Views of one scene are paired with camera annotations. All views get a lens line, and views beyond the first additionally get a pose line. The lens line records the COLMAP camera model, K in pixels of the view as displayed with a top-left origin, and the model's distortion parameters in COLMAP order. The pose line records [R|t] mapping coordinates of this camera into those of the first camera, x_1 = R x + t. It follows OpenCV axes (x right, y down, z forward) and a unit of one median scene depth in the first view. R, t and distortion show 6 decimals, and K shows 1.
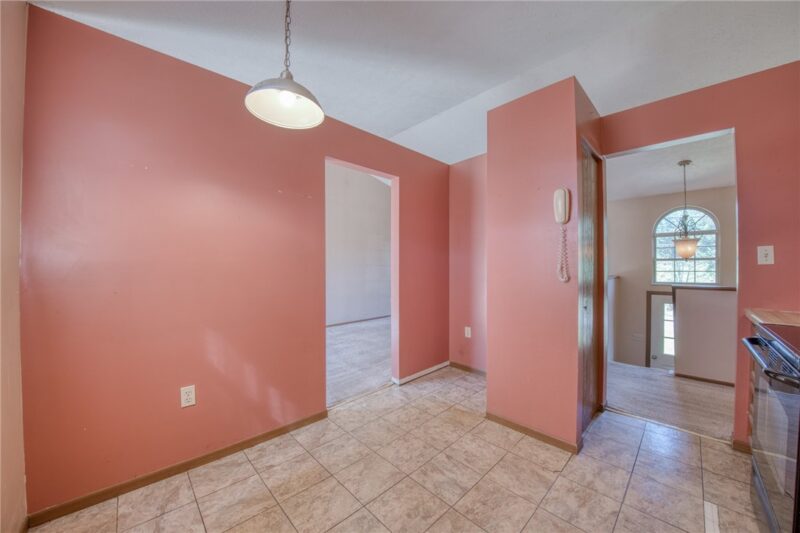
lens RADIAL K [[295.5, 0, 404.7], [0, 295.5, 268.2], [0, 0, 1]] dist [-0.009998, -0.001868]
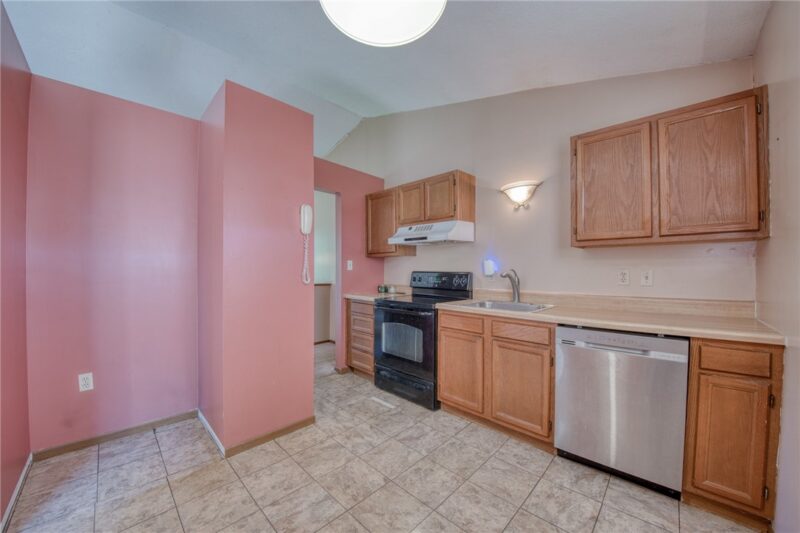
lens RADIAL K [[295.5, 0, 400.2], [0, 295.5, 271.6], [0, 0, 1]] dist [-0.009998, -0.001868]
pose [[-0.014587, -0.000076, 0.999894, -0.676970], [0.007956, 0.999968, 0.000192, -0.002191], [-0.999862, 0.007958, -0.014586, 0.661027]]
